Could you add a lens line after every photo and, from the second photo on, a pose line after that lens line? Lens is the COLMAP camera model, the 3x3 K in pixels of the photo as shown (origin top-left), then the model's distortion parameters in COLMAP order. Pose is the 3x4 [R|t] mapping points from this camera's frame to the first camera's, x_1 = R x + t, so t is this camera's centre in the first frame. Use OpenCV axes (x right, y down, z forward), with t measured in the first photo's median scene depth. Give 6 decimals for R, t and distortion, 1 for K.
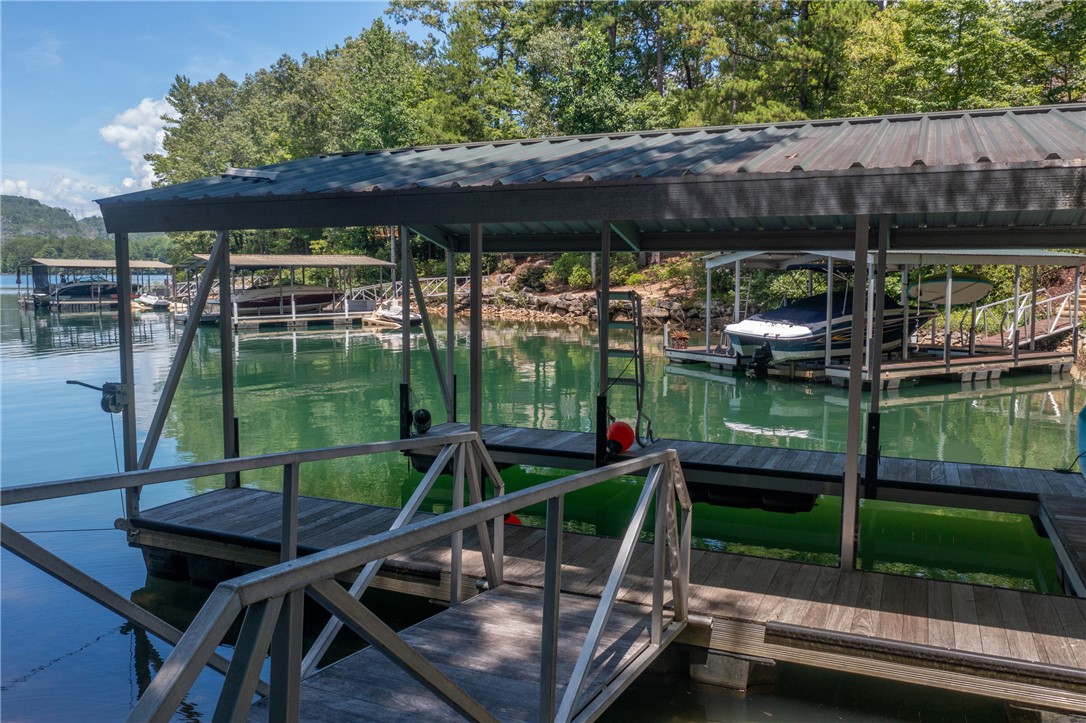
lens RADIAL K [[852.4, 0, 543.0], [0, 852.4, 361.5], [0, 0, 1]] dist [-0.000927, -0.003256]
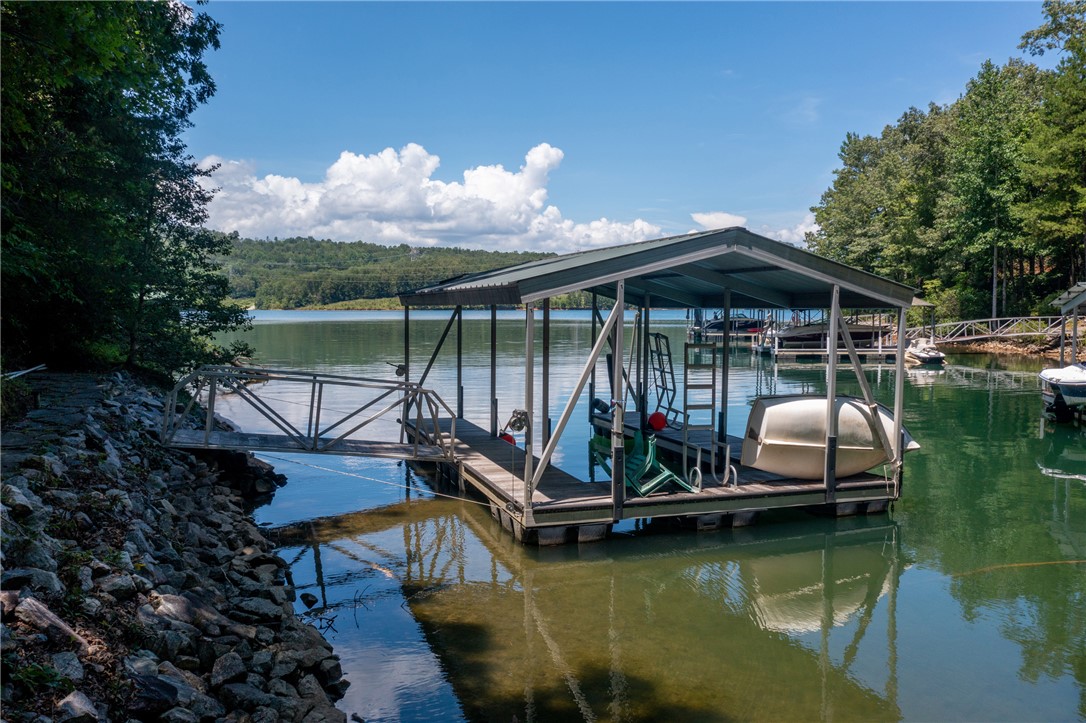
lens RADIAL K [[852.4, 0, 543.0], [0, 852.4, 361.5], [0, 0, 1]] dist [-0.000927, -0.003256]
pose [[0.689401, 0.045085, -0.722976, 0.191054], [-0.074177, 0.997208, -0.008546, 0.000887], [0.720572, 0.059520, 0.690820, -0.060715]]
